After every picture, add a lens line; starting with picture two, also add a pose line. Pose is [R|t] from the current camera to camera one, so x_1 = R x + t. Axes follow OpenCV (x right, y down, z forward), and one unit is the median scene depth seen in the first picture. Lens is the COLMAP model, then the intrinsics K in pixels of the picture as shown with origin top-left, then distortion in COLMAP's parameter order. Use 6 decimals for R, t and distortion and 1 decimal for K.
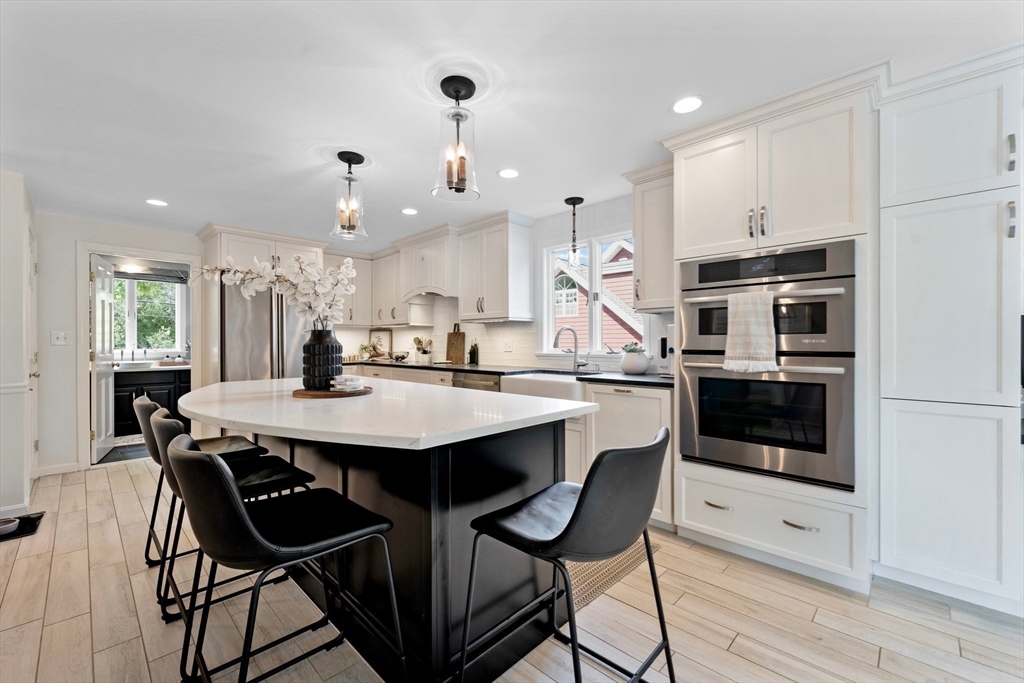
lens RADIAL K [[417.8, 0, 516.2], [0, 417.8, 341.9], [0, 0, 1]] dist [0.001478, 0.000132]
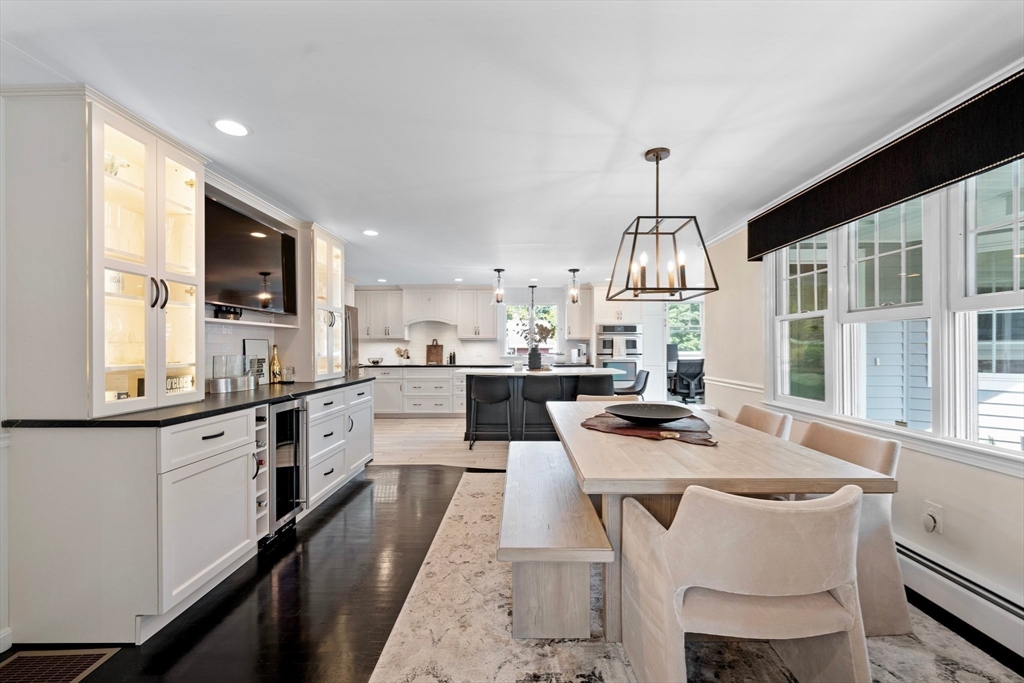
lens RADIAL K [[418.9, 0, 513.5], [0, 418.9, 347.2], [0, 0, 1]] dist [-0.000017, -0.000186]
pose [[0.732548, 0.001009, 0.680714, -2.285836], [-0.000042, 0.999999, -0.001437, -0.024630], [-0.680715, 0.001023, 0.732548, -0.867096]]
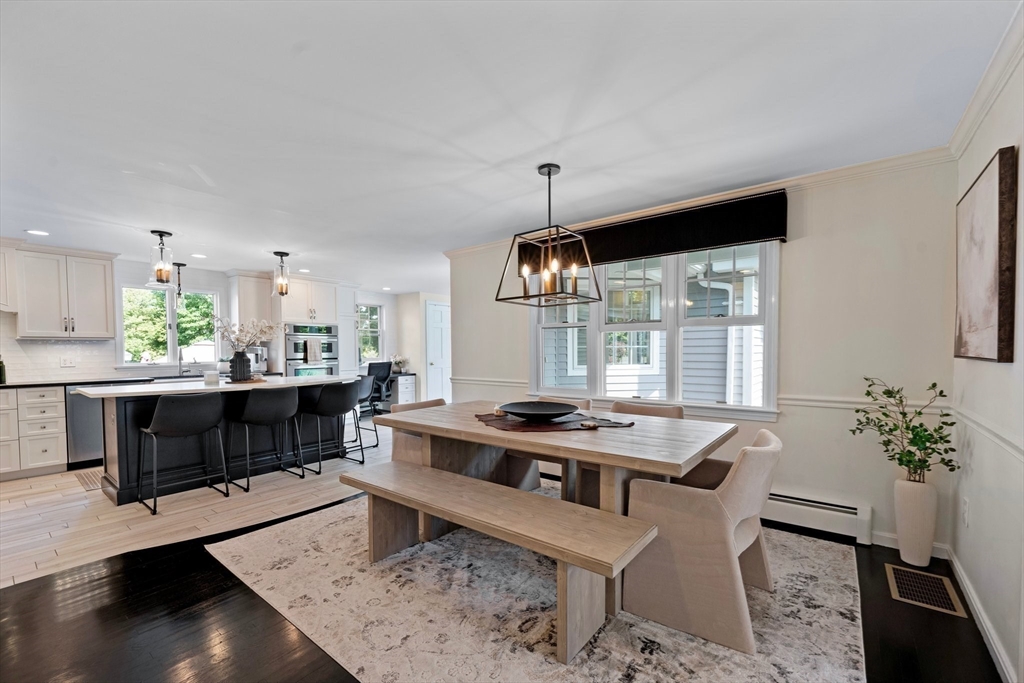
lens RADIAL K [[425.2, 0, 515.9], [0, 425.2, 362.5], [0, 0, 1]] dist [-0.000045, -0.000132]
pose [[-0.100589, -0.027141, 0.994558, -2.461170], [0.007695, 0.999577, 0.028057, -0.020786], [-0.994898, 0.010476, -0.100338, -0.108246]]
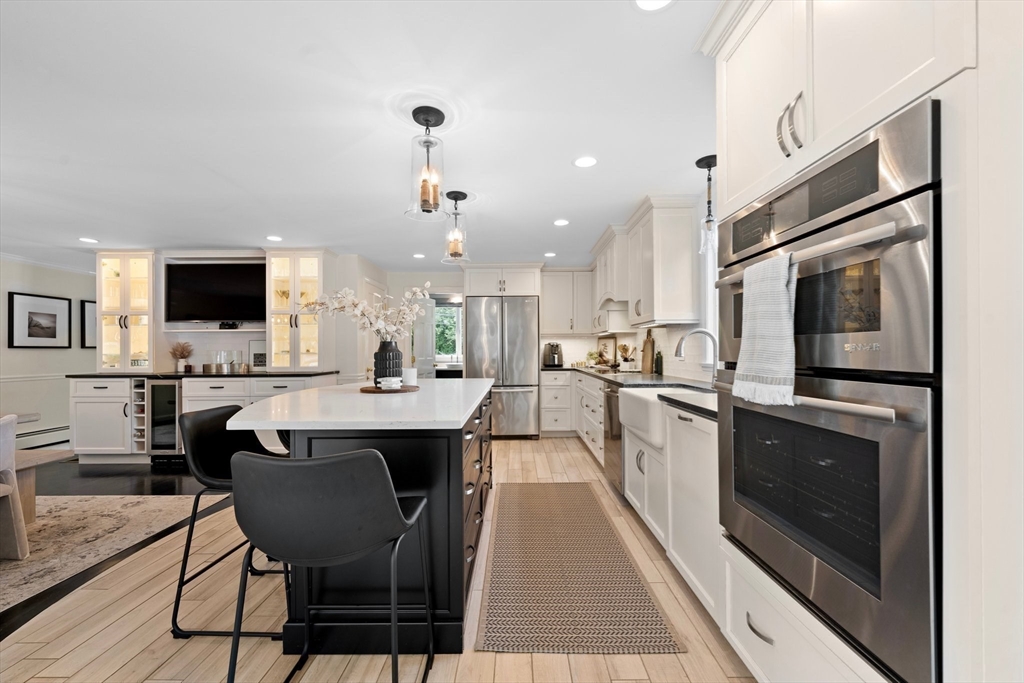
lens RADIAL K [[418.9, 0, 513.5], [0, 418.9, 347.2], [0, 0, 1]] dist [-0.000017, -0.000186]
pose [[0.688734, -0.006073, -0.724989, 0.704523], [0.003589, 0.999981, -0.004967, -0.001086], [0.725006, 0.000819, 0.688743, 0.357642]]
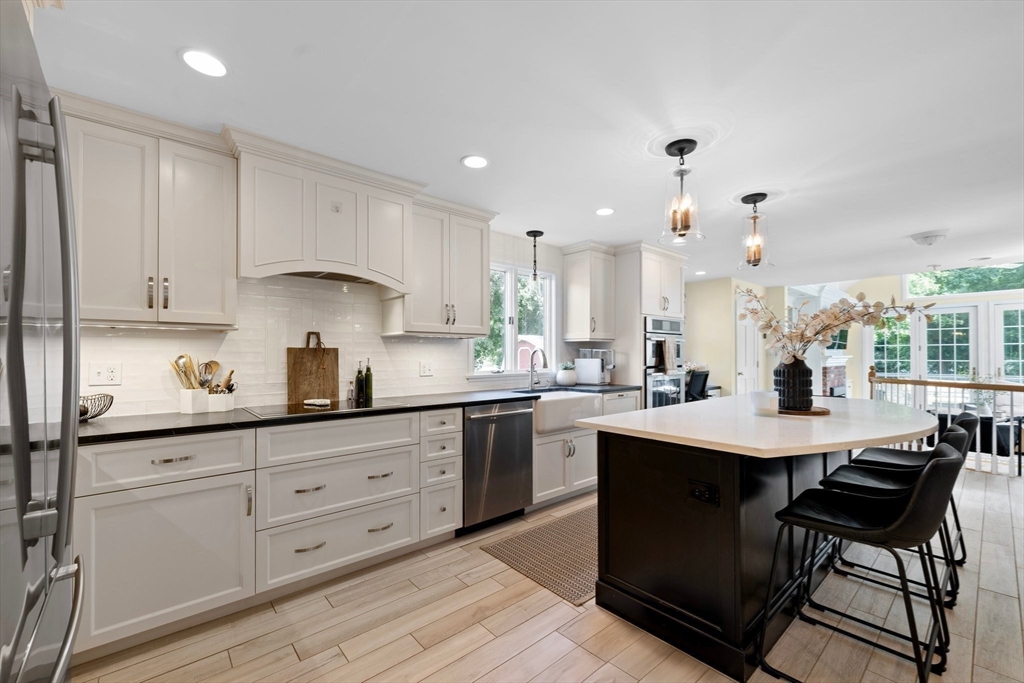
lens RADIAL K [[418.9, 0, 513.5], [0, 418.9, 347.2], [0, 0, 1]] dist [-0.000017, -0.000186]
pose [[0.089763, 0.020932, 0.995743, -1.527878], [-0.000250, 0.999780, -0.020994, -0.026174], [-0.995963, 0.001635, 0.089748, 1.528881]]
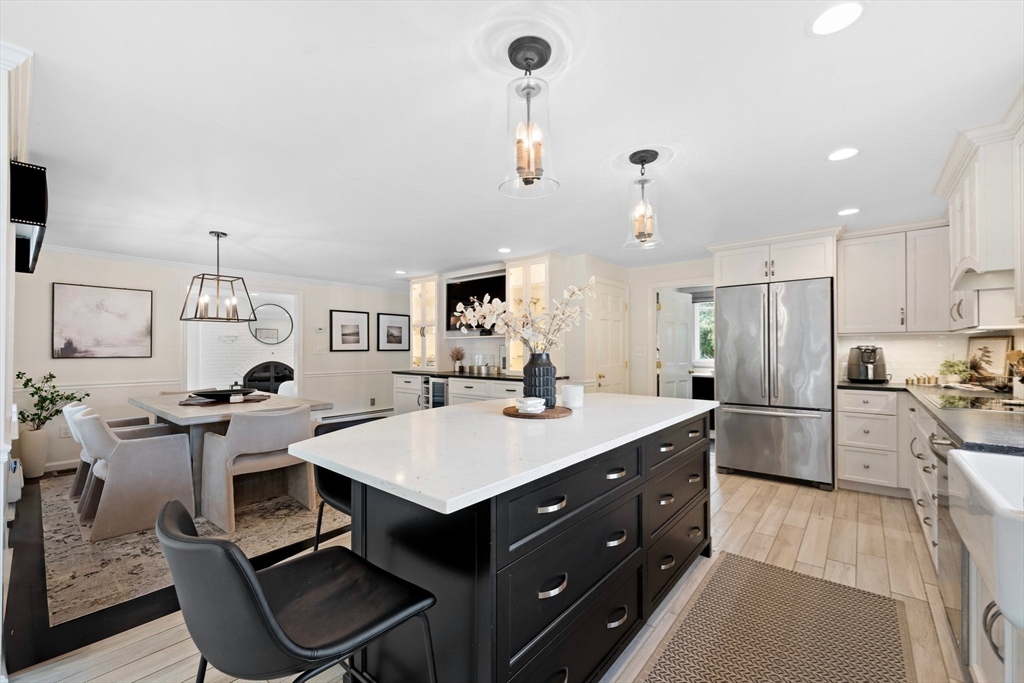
lens RADIAL K [[415.3, 0, 512.3], [0, 415.3, 345.2], [0, 0, 1]] dist [-0.000639, -0.000267]
pose [[0.066689, -0.007059, -0.997749, 0.571250], [0.003166, 0.999971, -0.006863, -0.038845], [0.997769, -0.002701, 0.066709, 0.800669]]
